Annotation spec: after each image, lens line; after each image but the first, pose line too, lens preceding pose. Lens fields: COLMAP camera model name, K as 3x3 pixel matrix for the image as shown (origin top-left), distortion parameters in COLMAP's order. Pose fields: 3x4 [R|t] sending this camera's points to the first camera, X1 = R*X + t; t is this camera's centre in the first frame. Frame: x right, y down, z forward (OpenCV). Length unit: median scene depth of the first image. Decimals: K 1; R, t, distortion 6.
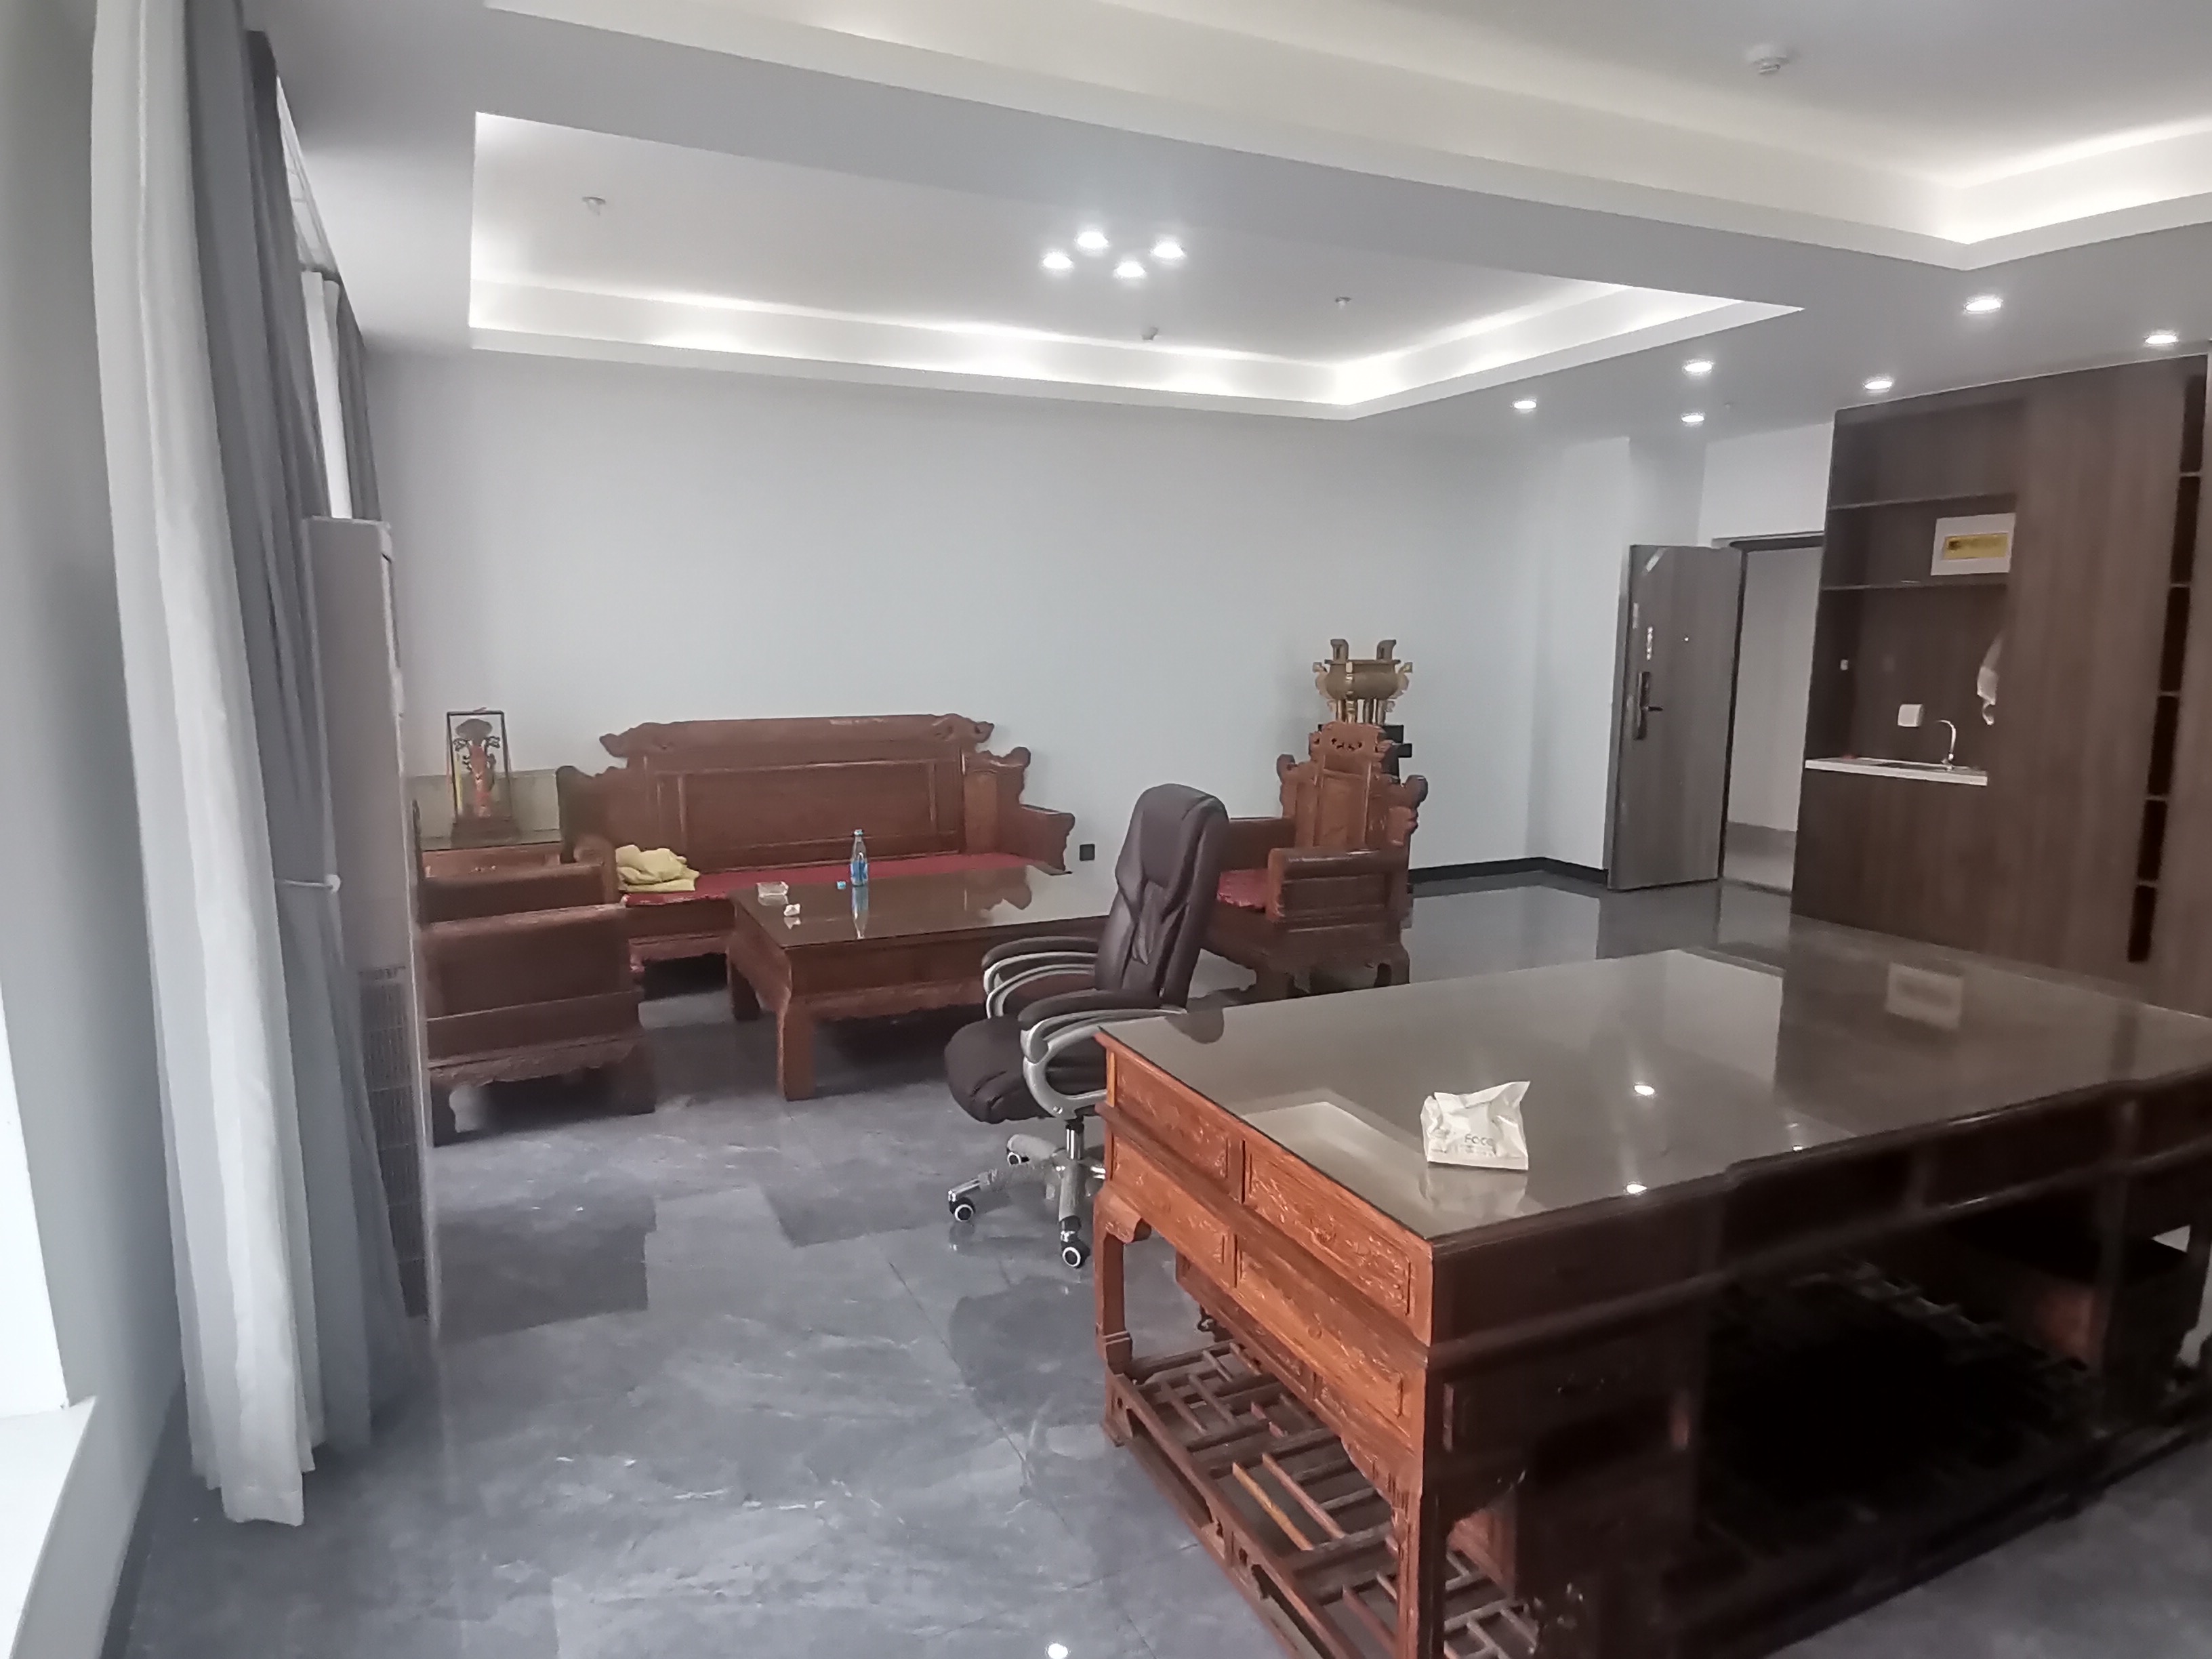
lens RADIAL K [[1329.2, 0, 1112.5], [0, 1329.2, 833.6], [0, 0, 1]] dist [0.041840, 0.000133]
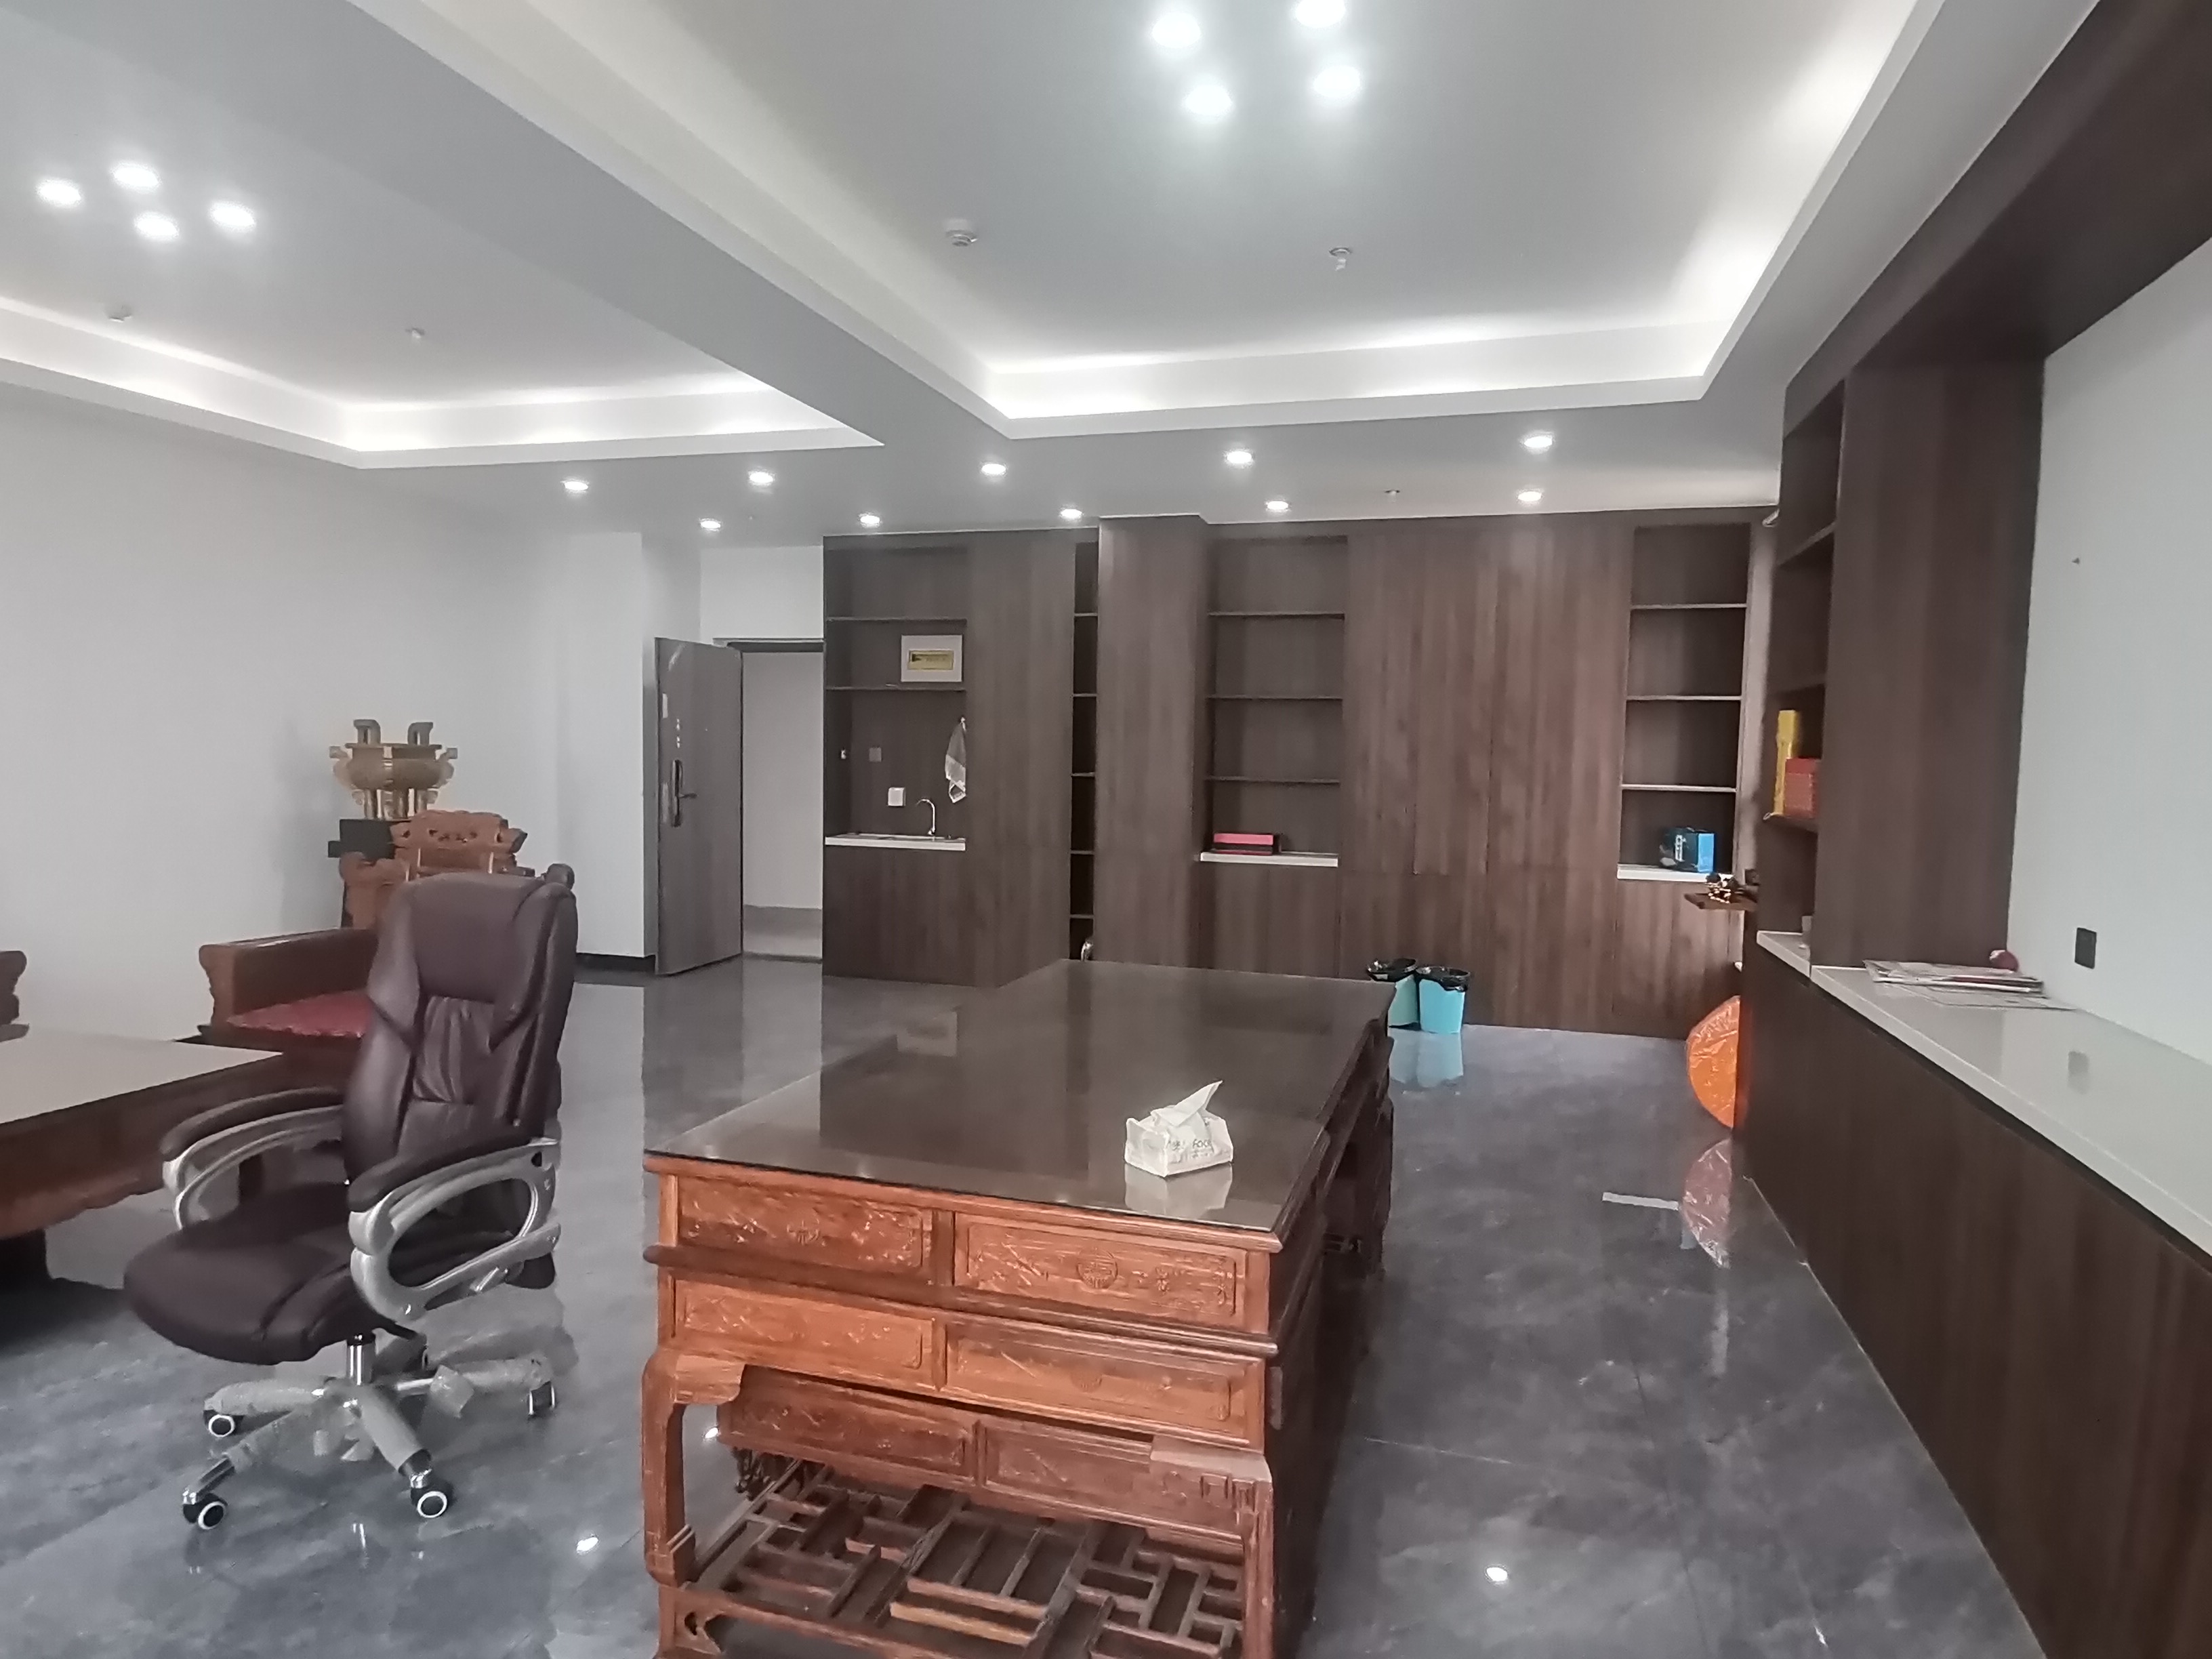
lens RADIAL K [[1310.3, 0, 1103.9], [0, 1310.3, 839.2], [0, 0, 1]] dist [0.050172, -0.023642]
pose [[0.670668, -0.044537, 0.740420, -0.151945], [0.098775, 0.994668, -0.029639, 0.002641], [-0.735152, 0.093013, 0.671491, 0.089301]]
